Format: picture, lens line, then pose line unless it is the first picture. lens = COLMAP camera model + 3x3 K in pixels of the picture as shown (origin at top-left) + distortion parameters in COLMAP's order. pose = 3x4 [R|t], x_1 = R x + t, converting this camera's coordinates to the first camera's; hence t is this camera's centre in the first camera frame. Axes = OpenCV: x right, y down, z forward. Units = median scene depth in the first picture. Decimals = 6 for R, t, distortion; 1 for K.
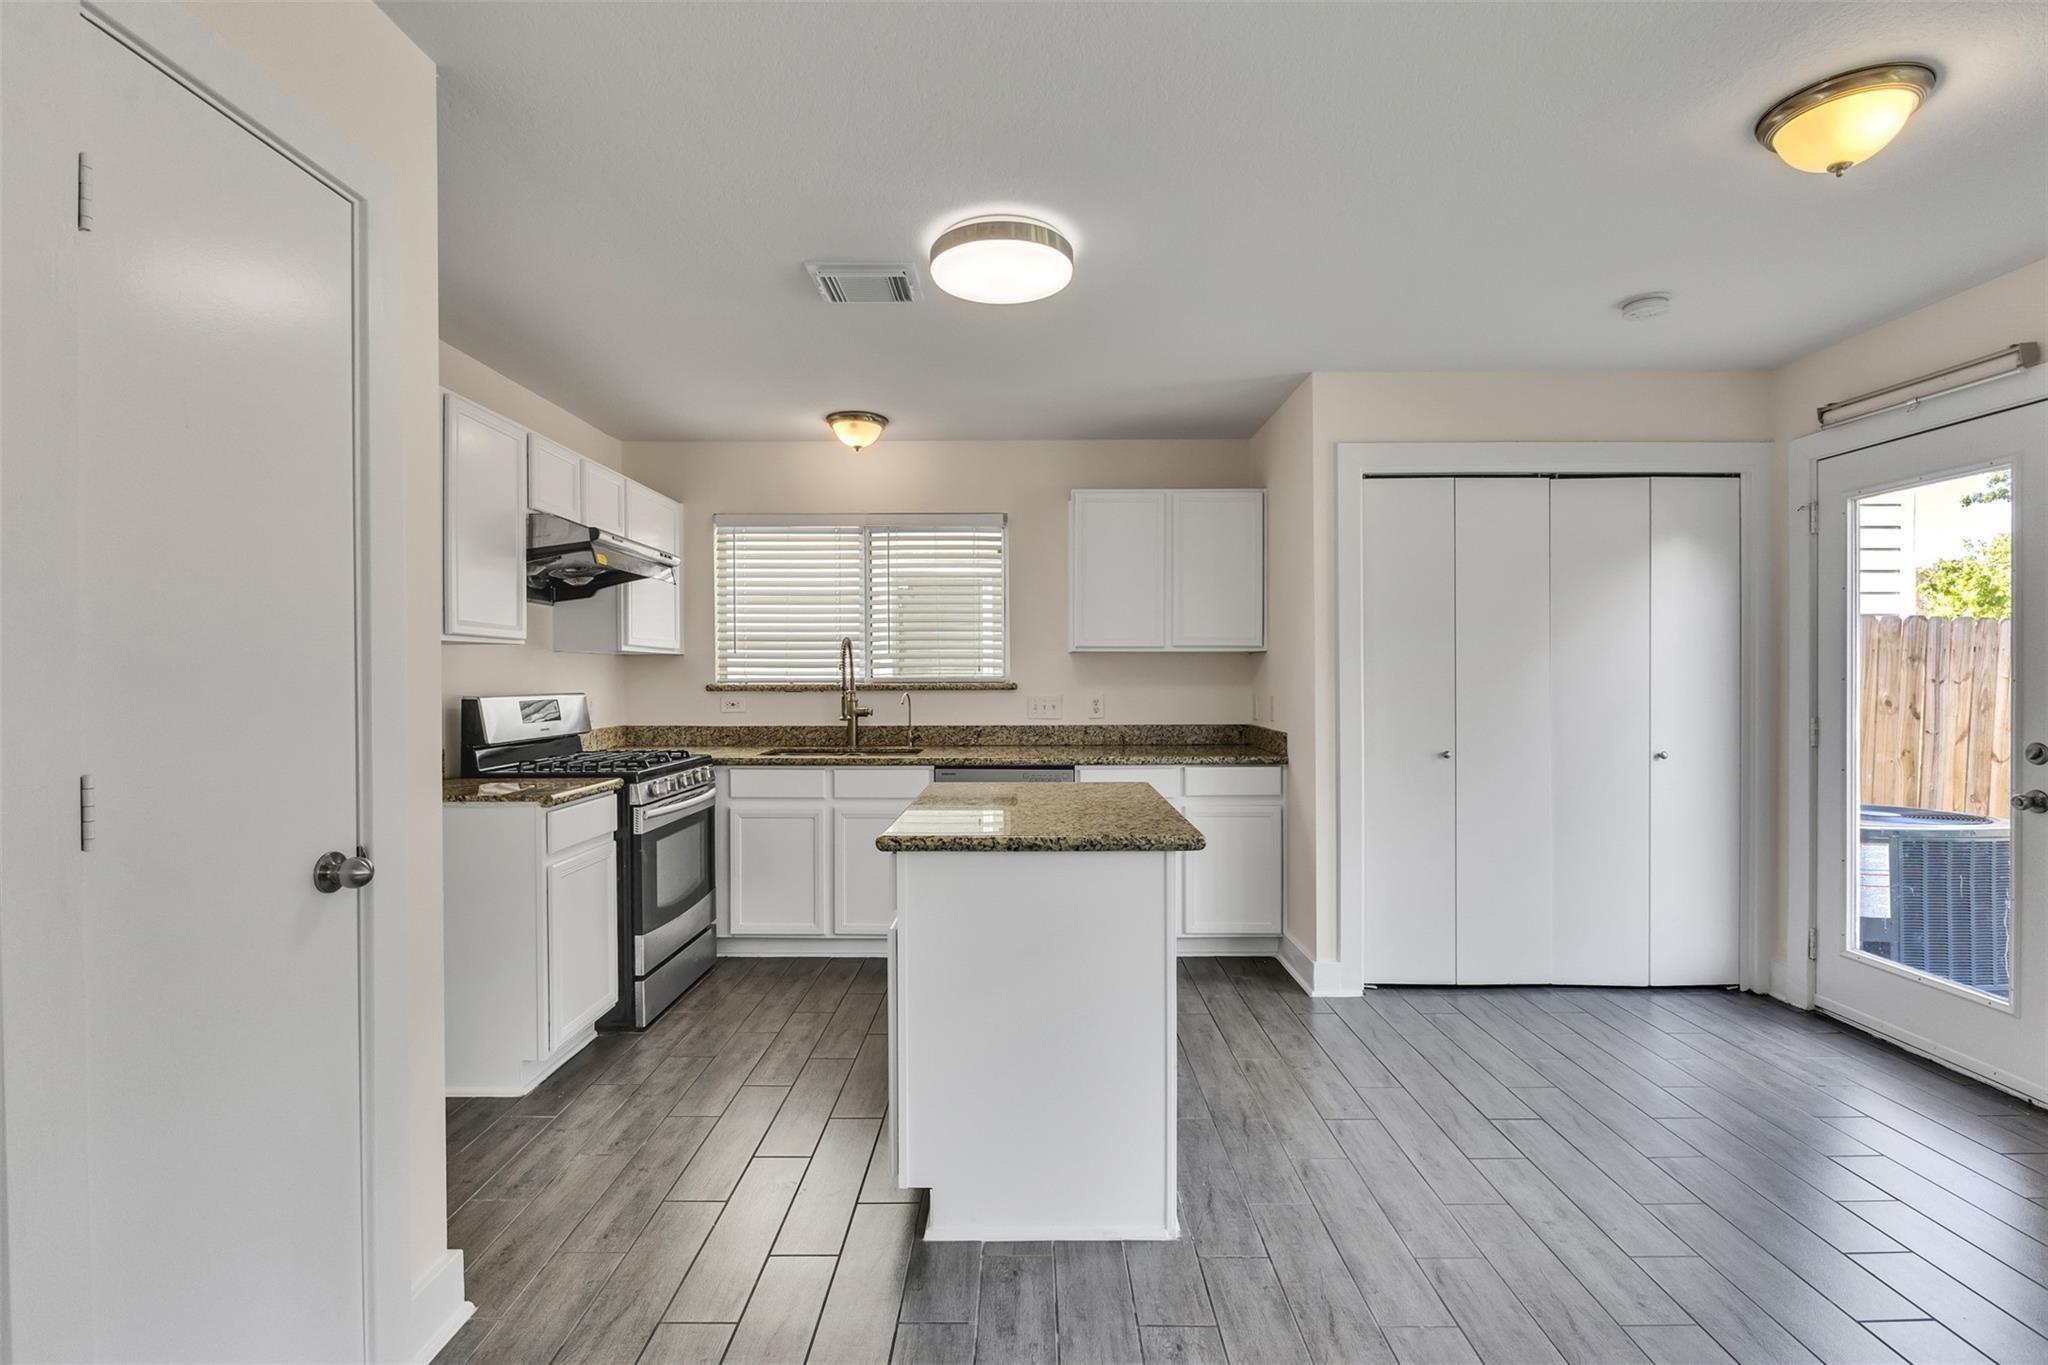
lens RADIAL K [[909.6, 0, 1019.6], [0, 909.6, 682.7], [0, 0, 1]] dist [-0.005360, -0.000510]
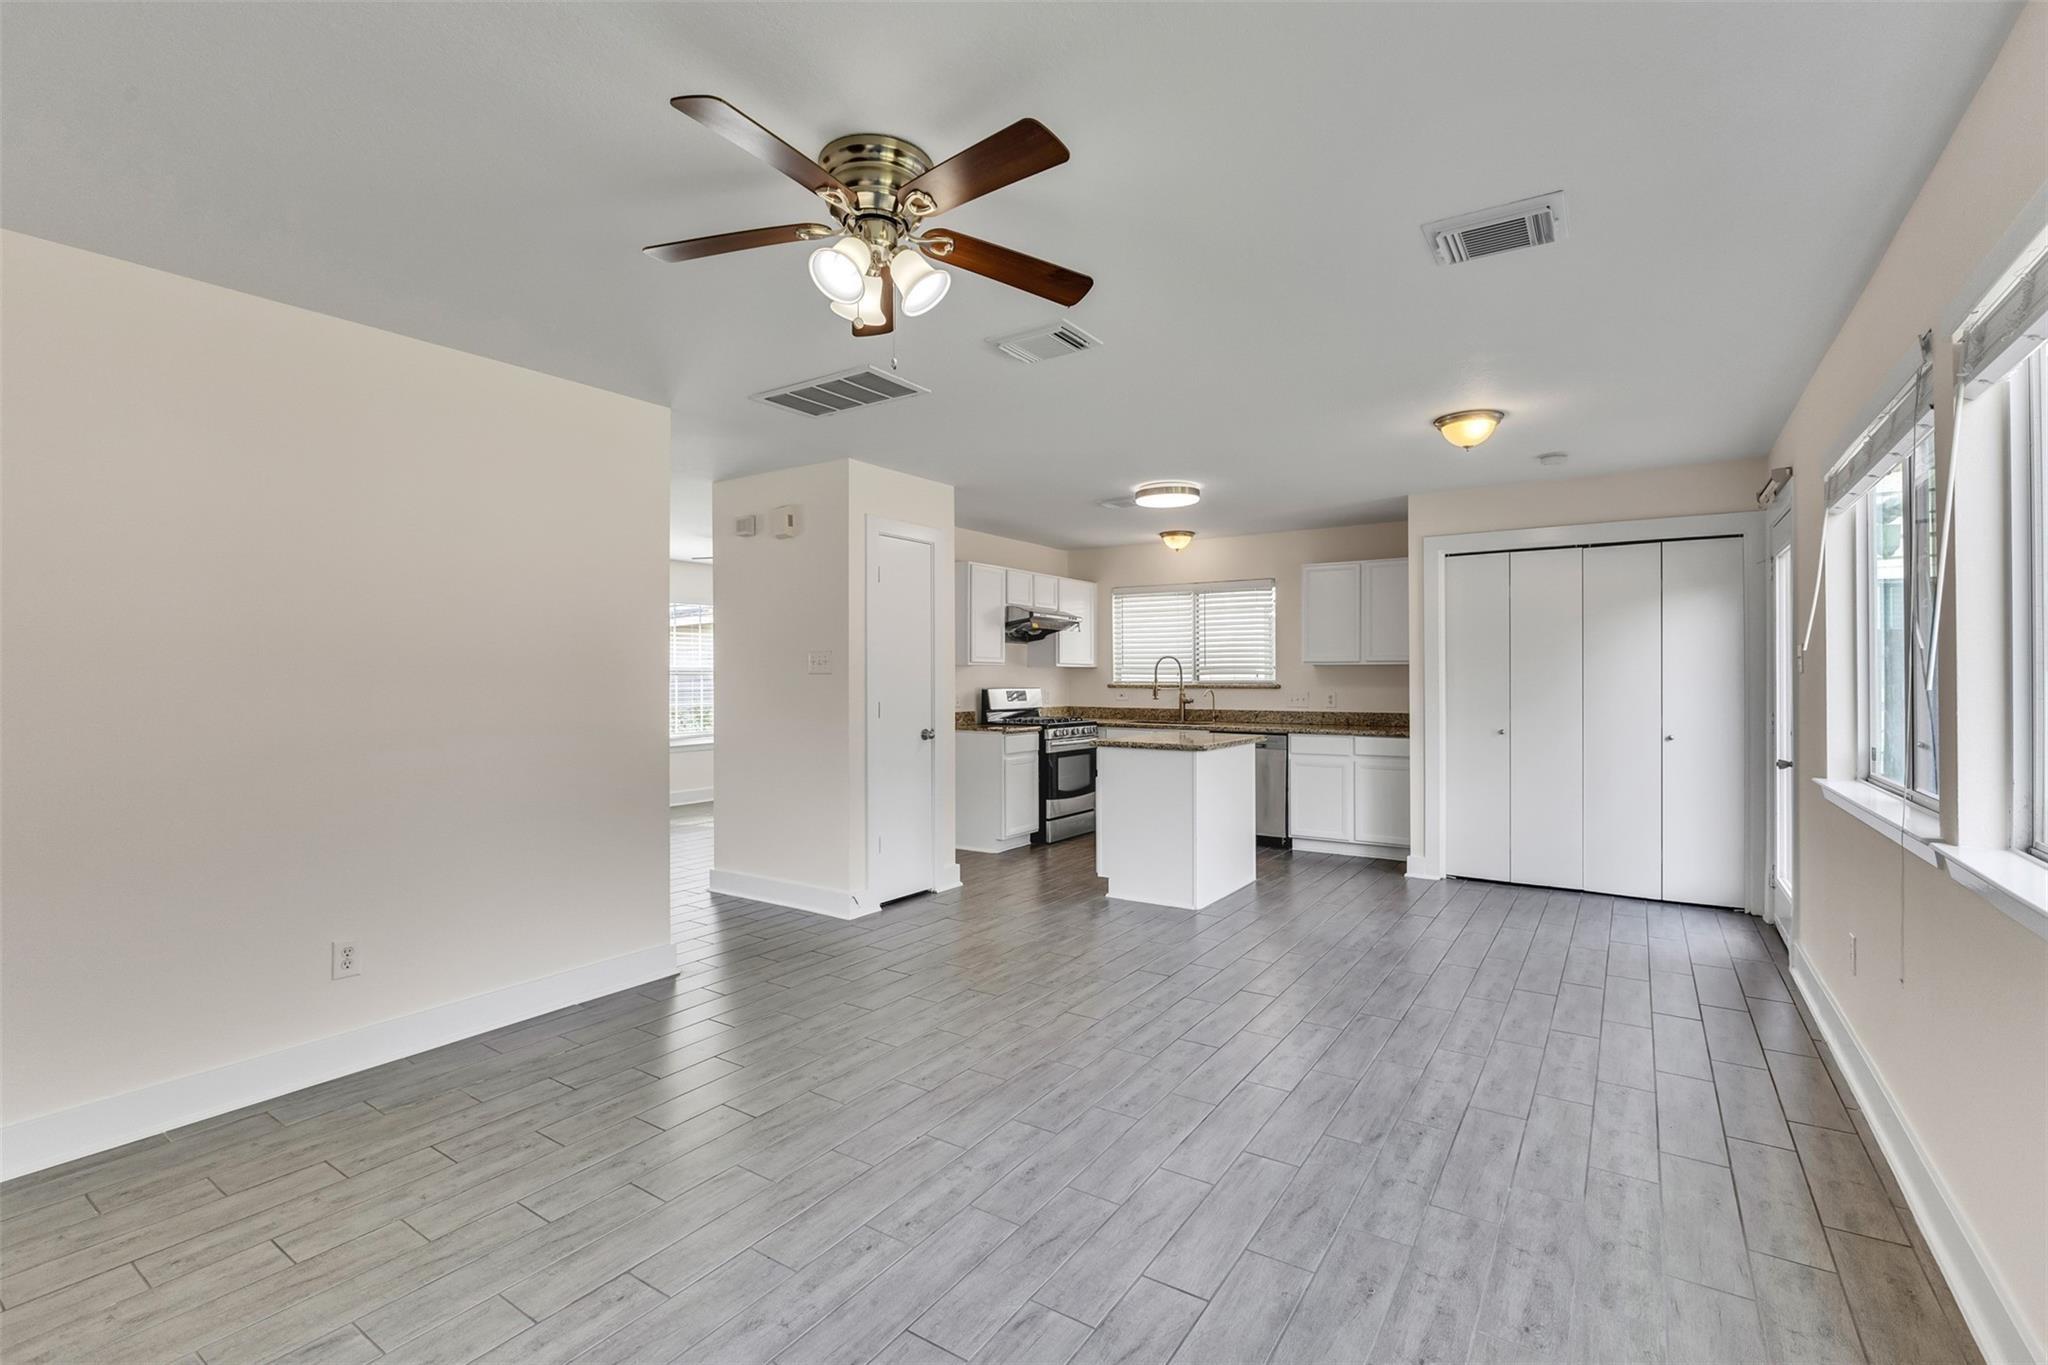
lens RADIAL K [[909.6, 0, 1021.1], [0, 909.6, 677.1], [0, 0, 1]] dist [-0.005360, -0.000510]
pose [[0.832729, 0.001456, -0.553678, 0.539582], [-0.006884, 0.999946, -0.007723, 0.003174], [0.553637, 0.010242, 0.832695, -0.622963]]
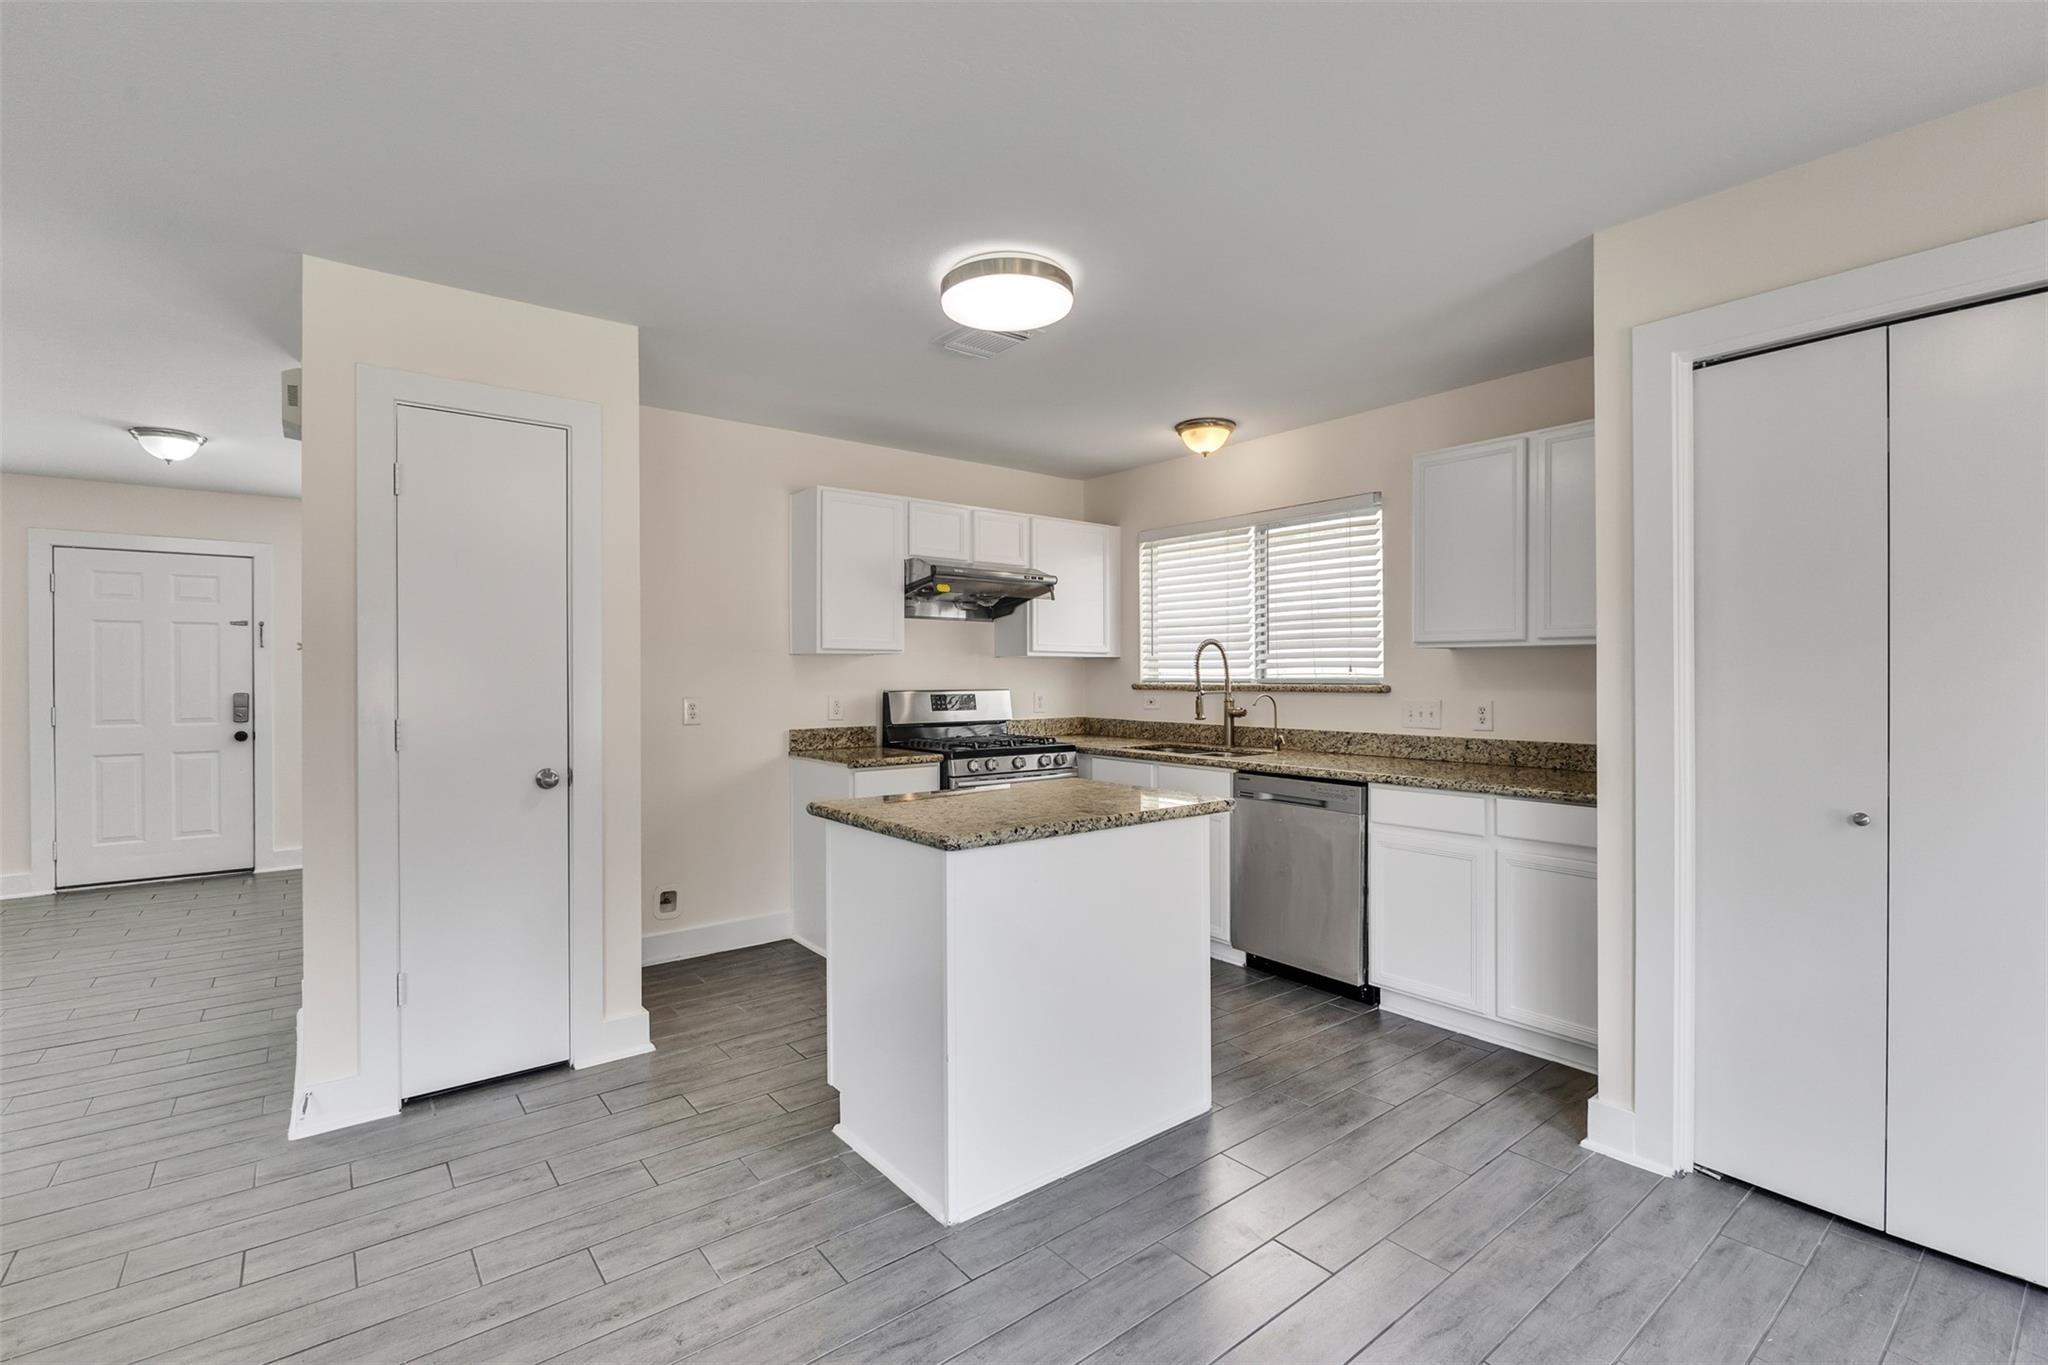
lens RADIAL K [[909.6, 0, 1022.6], [0, 909.6, 679.5], [0, 0, 1]] dist [-0.005360, -0.000510]
pose [[0.625417, 0.005906, -0.780268, 0.488323], [-0.006925, 0.999974, 0.002018, -0.004715], [0.780260, 0.004142, 0.625442, 0.199593]]
